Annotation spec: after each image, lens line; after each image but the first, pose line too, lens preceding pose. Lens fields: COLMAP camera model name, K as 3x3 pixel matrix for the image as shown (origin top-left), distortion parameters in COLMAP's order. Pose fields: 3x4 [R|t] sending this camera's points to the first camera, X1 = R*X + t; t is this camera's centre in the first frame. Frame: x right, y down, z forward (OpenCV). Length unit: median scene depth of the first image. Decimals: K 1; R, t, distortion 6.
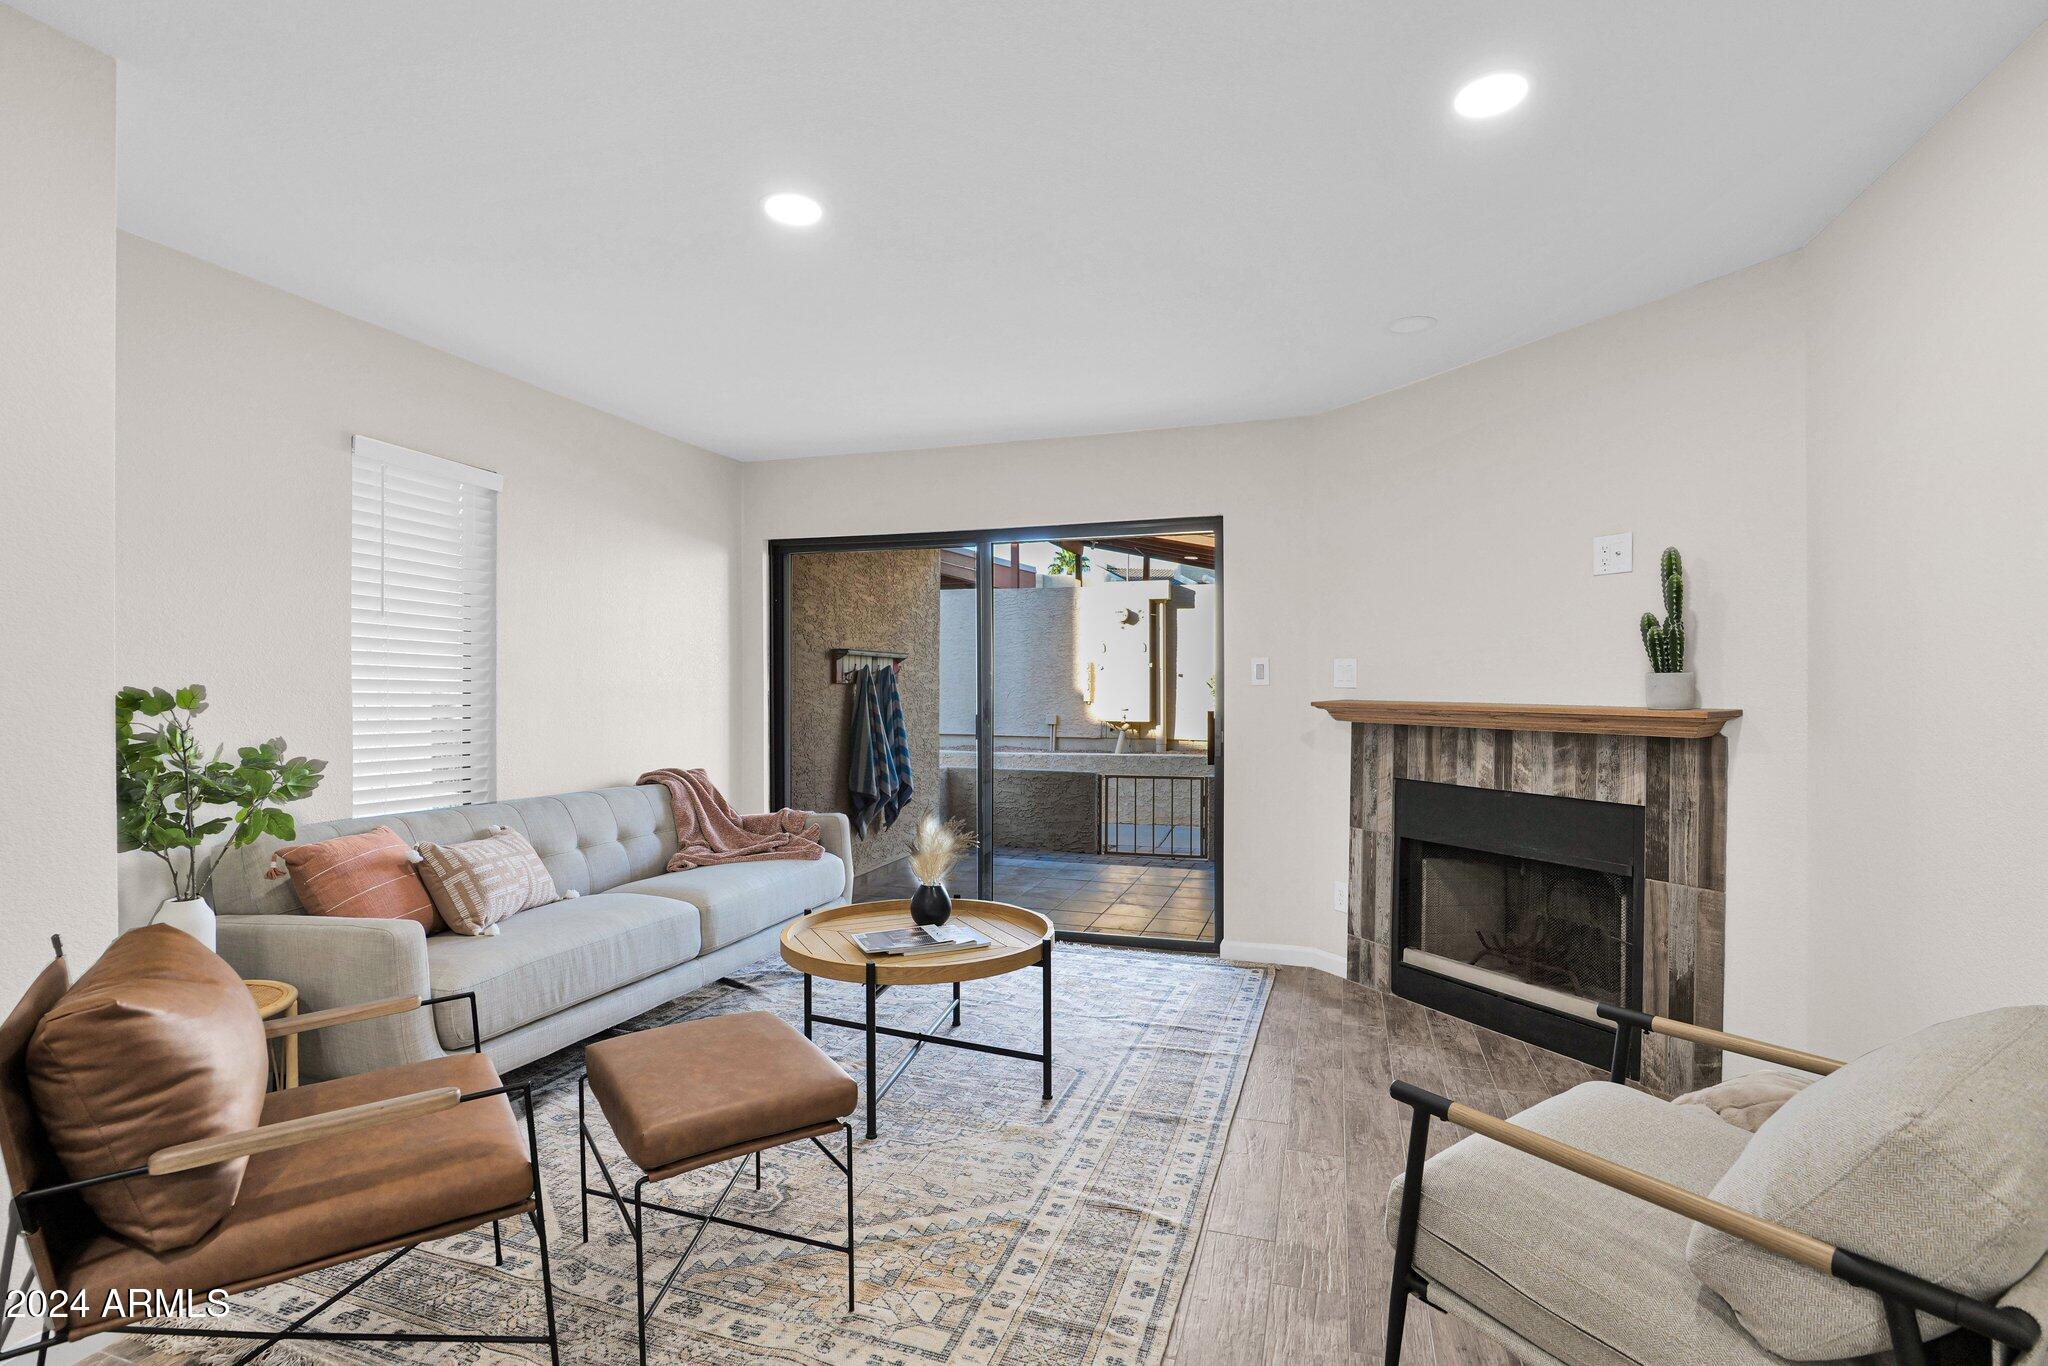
lens RADIAL K [[948.6, 0, 1036.1], [0, 948.6, 693.7], [0, 0, 1]] dist [-0.020842, 0.002259]
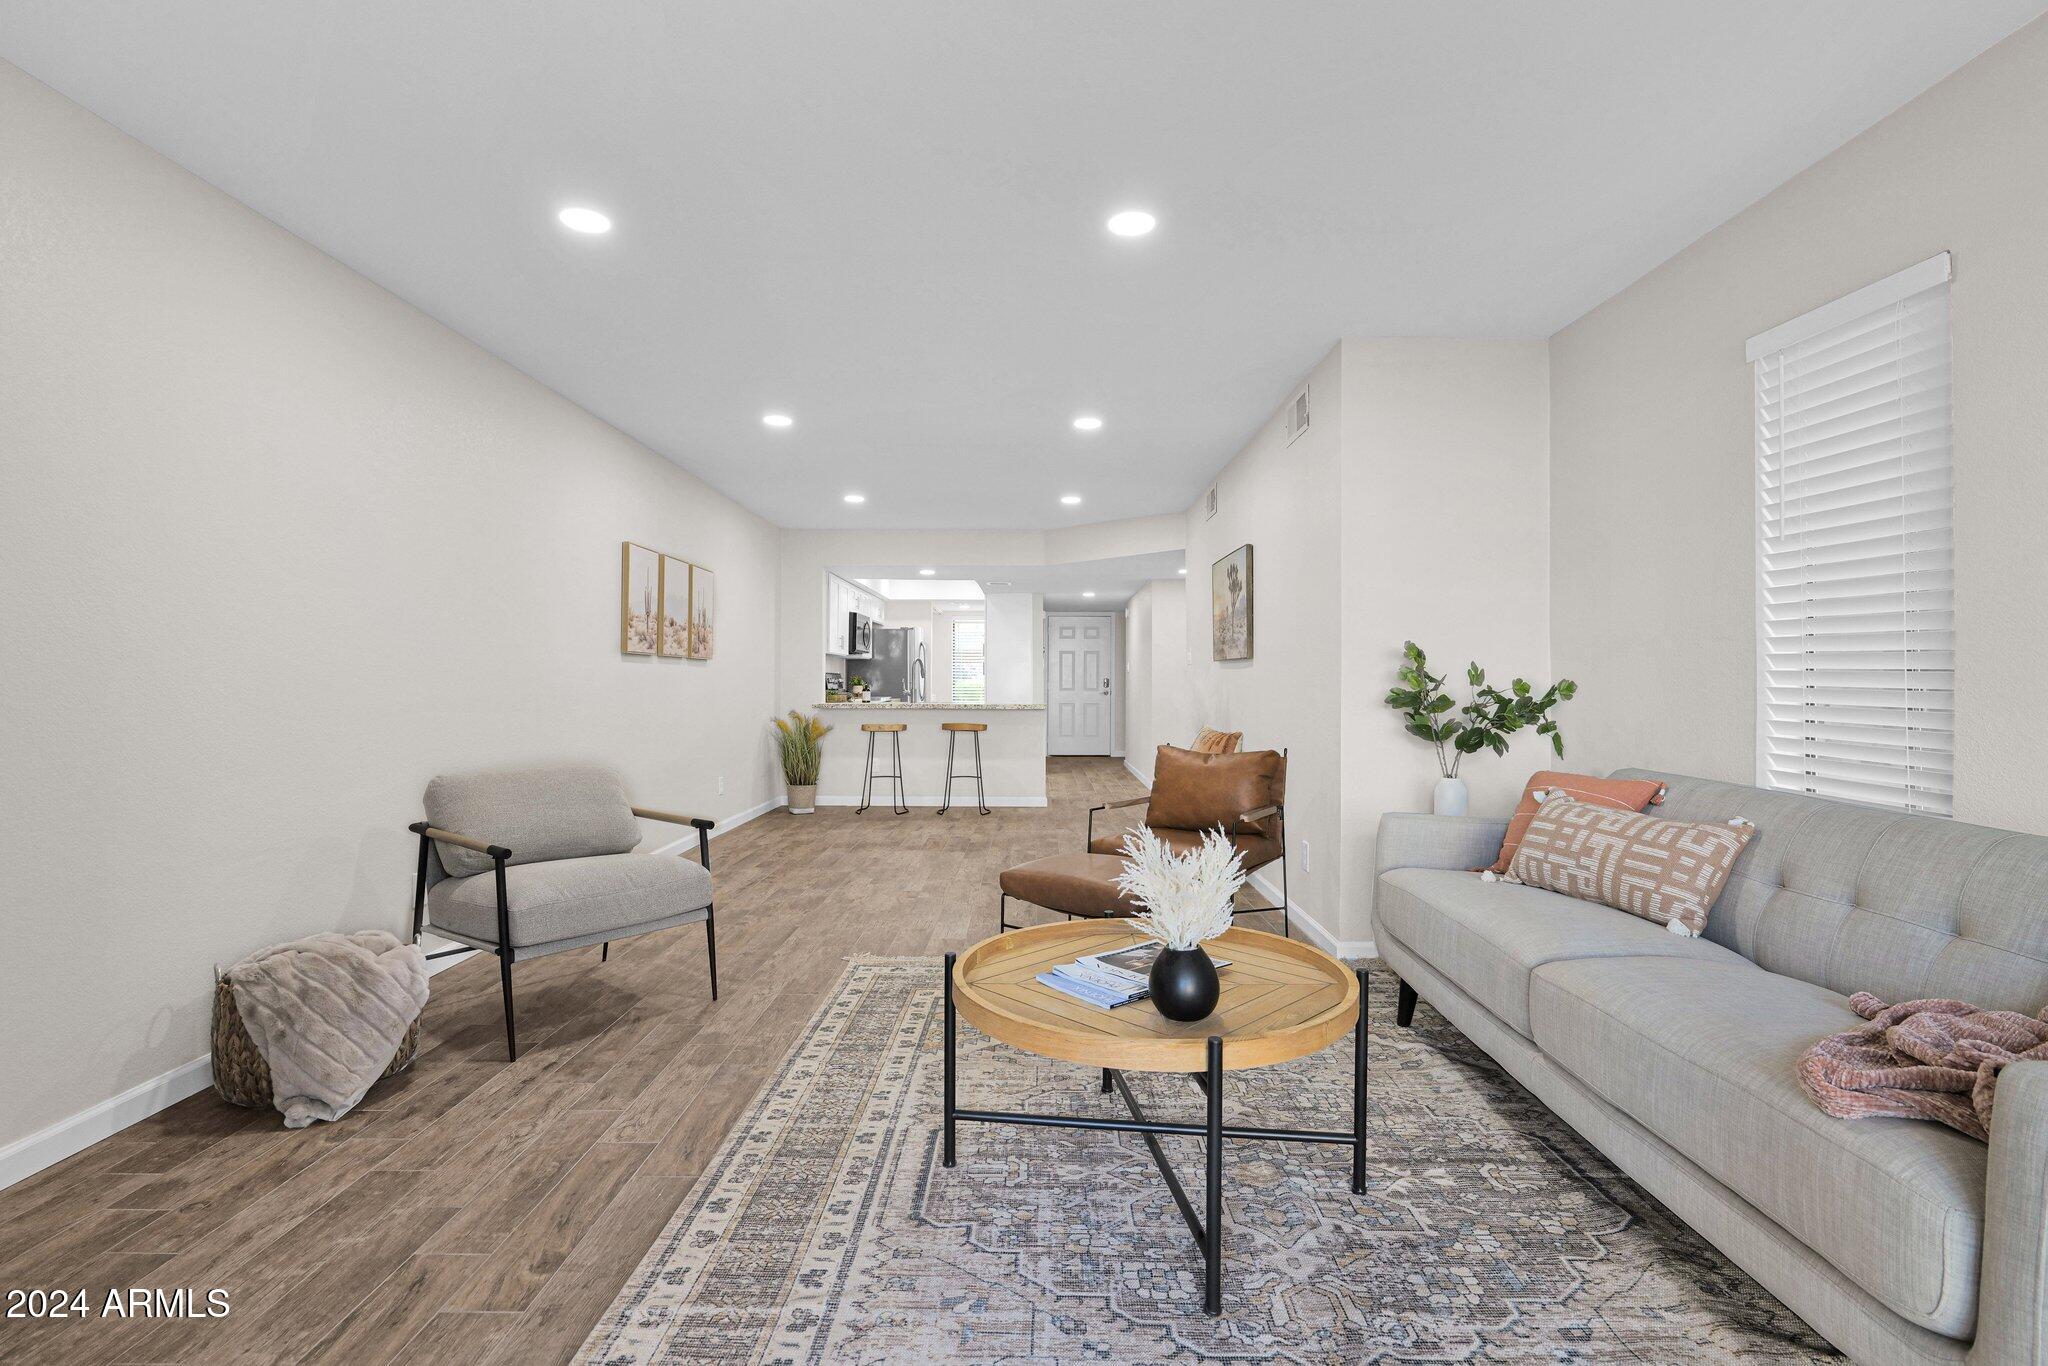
lens RADIAL K [[948.6, 0, 1032.5], [0, 948.6, 690.8], [0, 0, 1]] dist [-0.020842, 0.002259]
pose [[-0.953211, 0.000680, -0.302304, 0.132341], [-0.004240, 0.999869, 0.015618, 0.028814], [0.302275, 0.016169, -0.953084, 1.301147]]
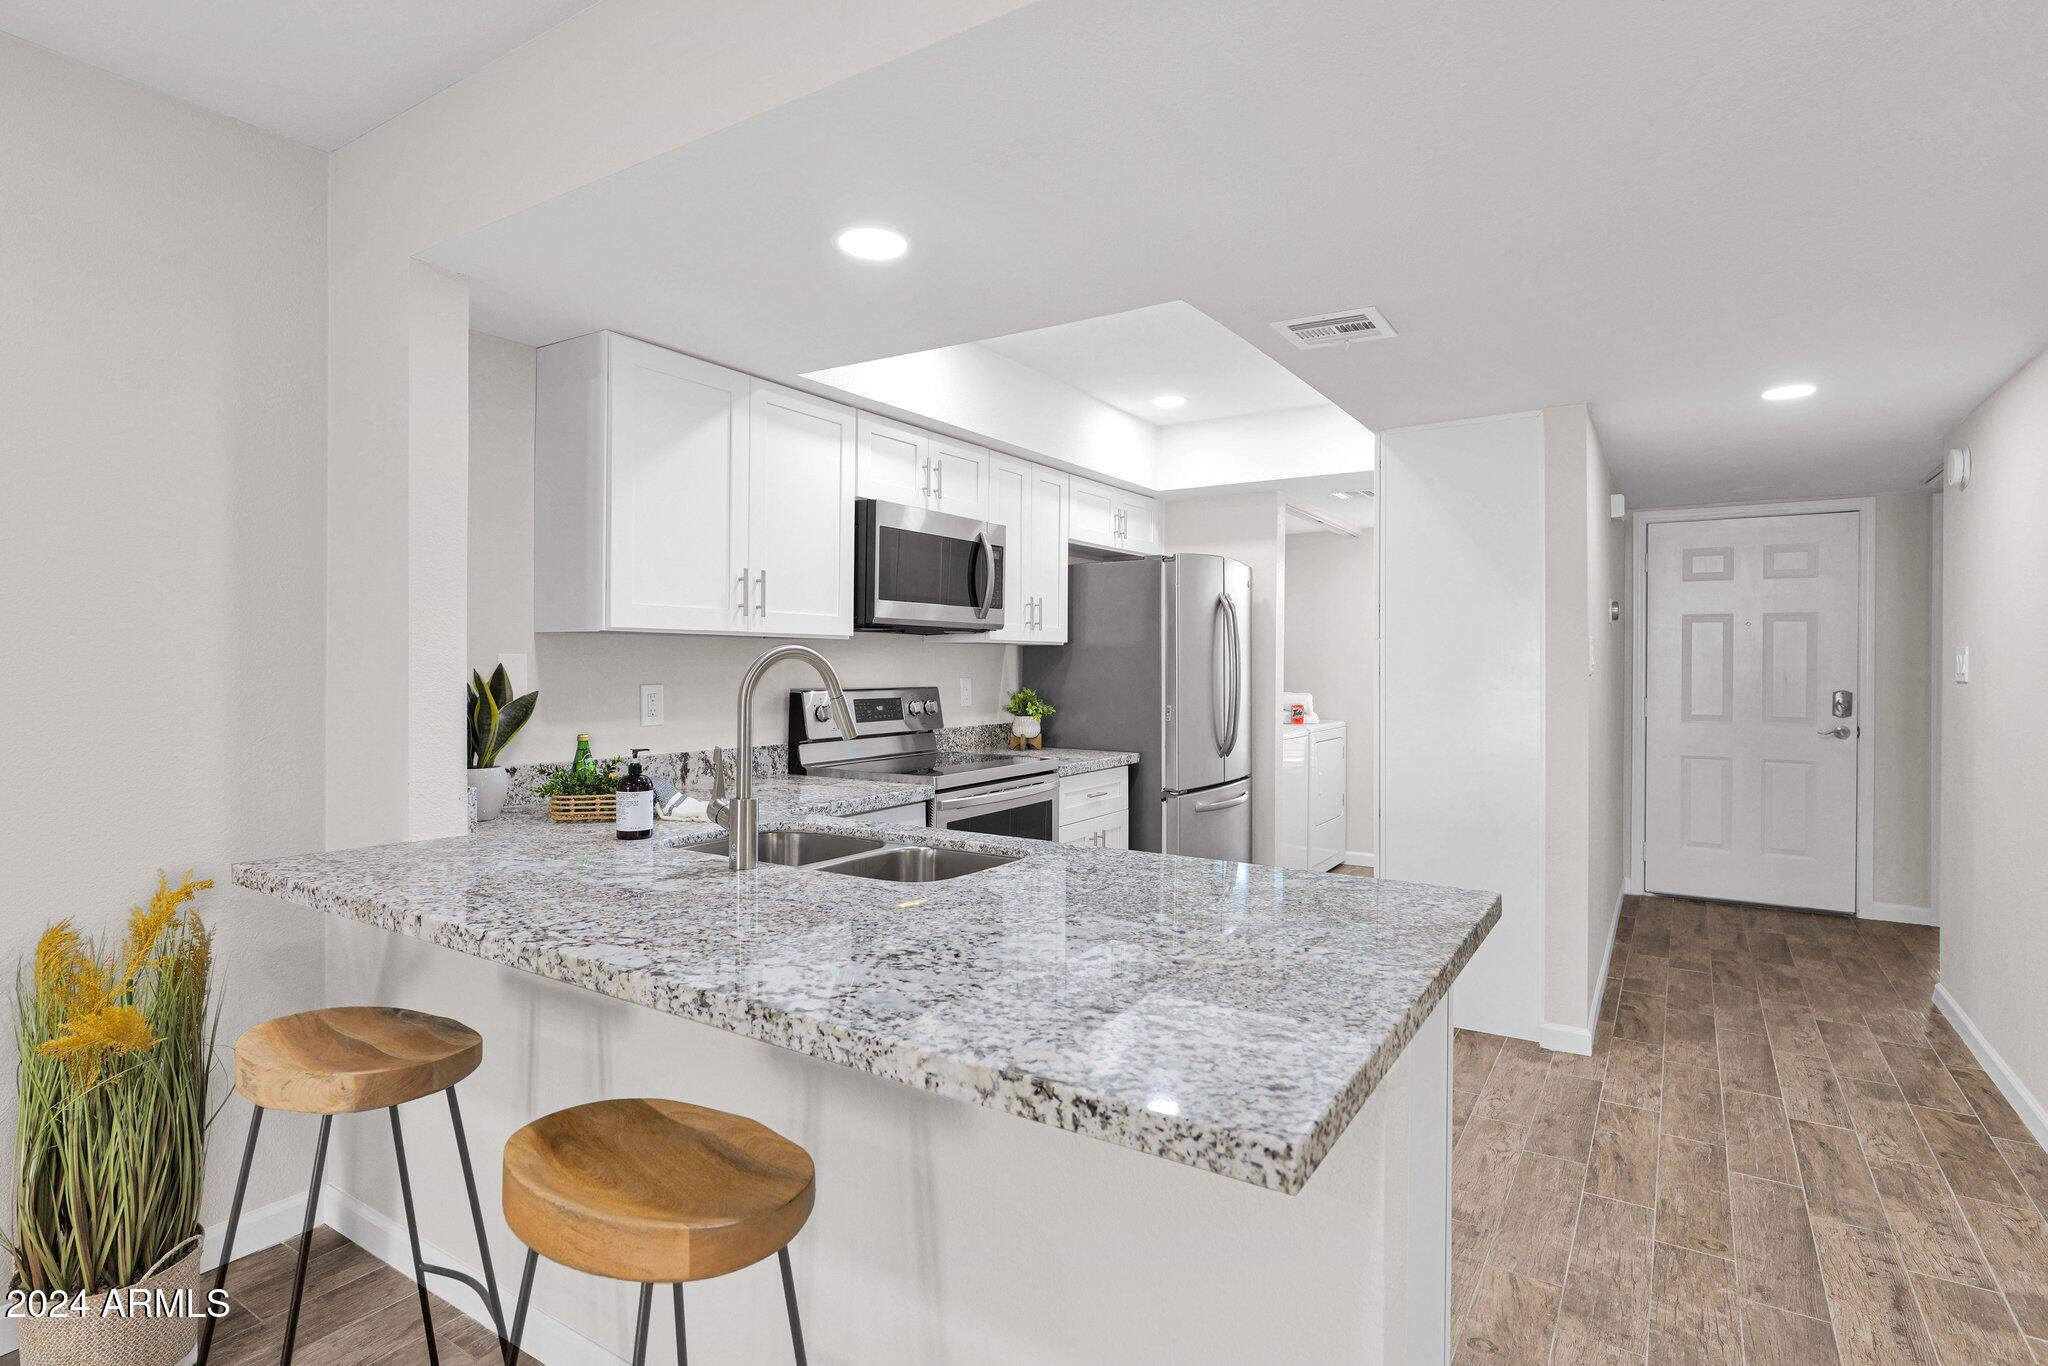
lens RADIAL K [[1013.7, 0, 1032.6], [0, 1013.7, 663.3], [0, 0, 1]] dist [-0.003602, -0.000509]
pose [[-0.966074, -0.002564, 0.258254, -0.545998], [-0.000644, 0.999972, 0.007519, -0.008887], [-0.258266, 0.007098, -0.966048, -0.513773]]
